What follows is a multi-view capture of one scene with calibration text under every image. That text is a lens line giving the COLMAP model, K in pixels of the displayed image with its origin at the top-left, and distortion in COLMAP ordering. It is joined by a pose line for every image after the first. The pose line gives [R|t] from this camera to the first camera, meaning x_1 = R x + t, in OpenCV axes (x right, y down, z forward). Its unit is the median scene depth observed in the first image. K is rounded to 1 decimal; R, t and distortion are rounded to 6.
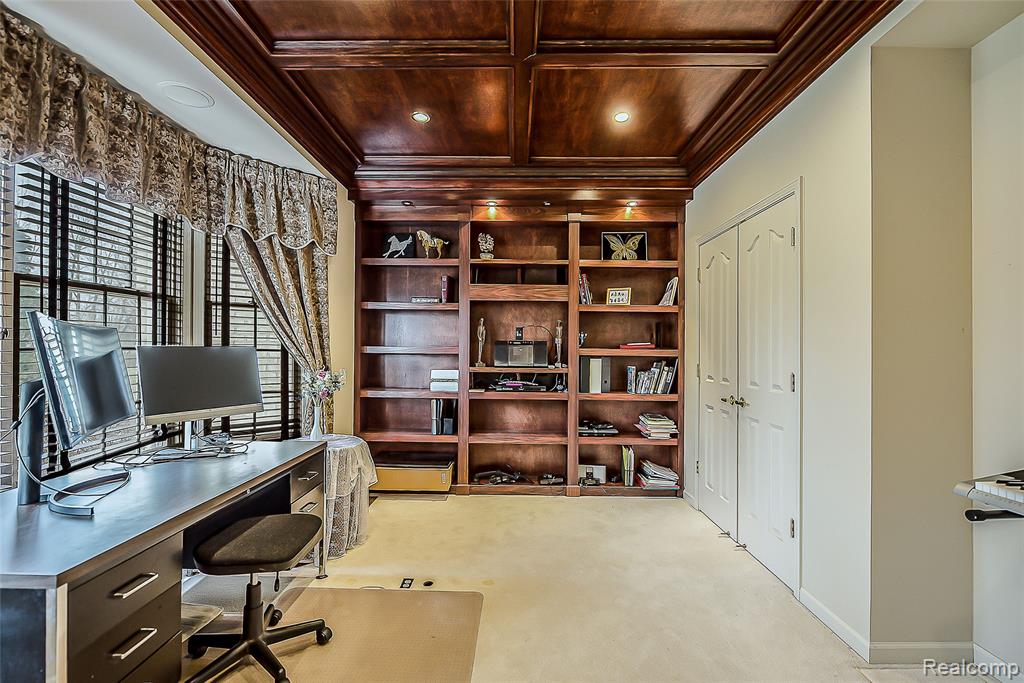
lens RADIAL K [[461.0, 0, 512.0], [0, 461.0, 341.5], [0, 0, 1]] dist [-0.000475, -0.000161]
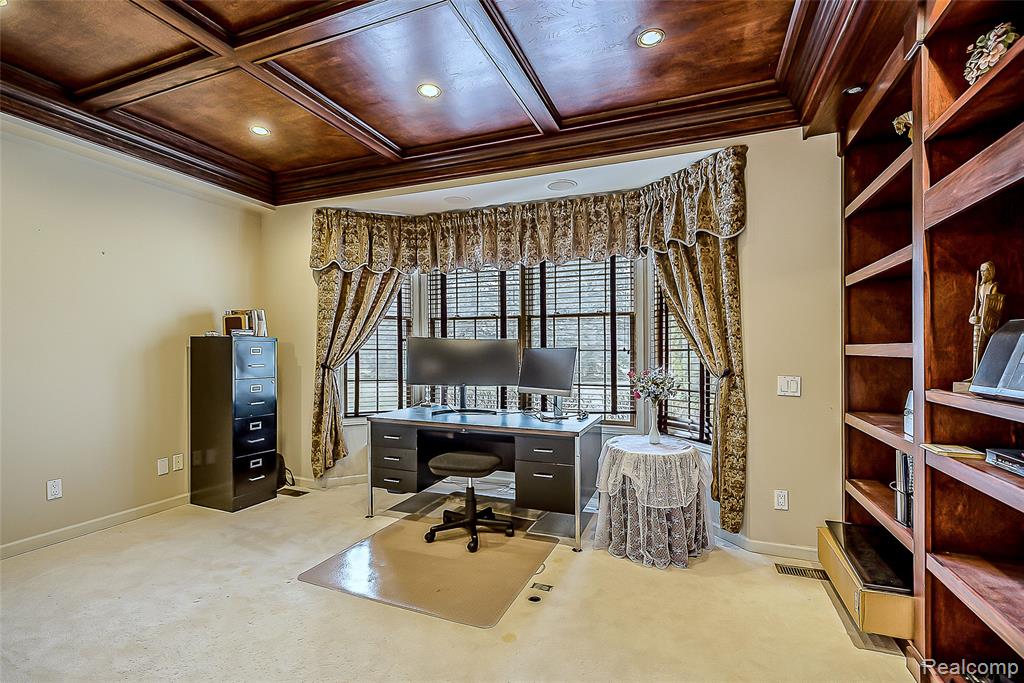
lens RADIAL K [[461.0, 0, 512.0], [0, 461.0, 341.5], [0, 0, 1]] dist [-0.000475, -0.000161]
pose [[-0.363976, 0.004694, -0.931396, 0.731370], [0.010611, 0.999943, 0.000893, -0.009620], [0.931348, -0.009558, -0.364005, 1.322794]]
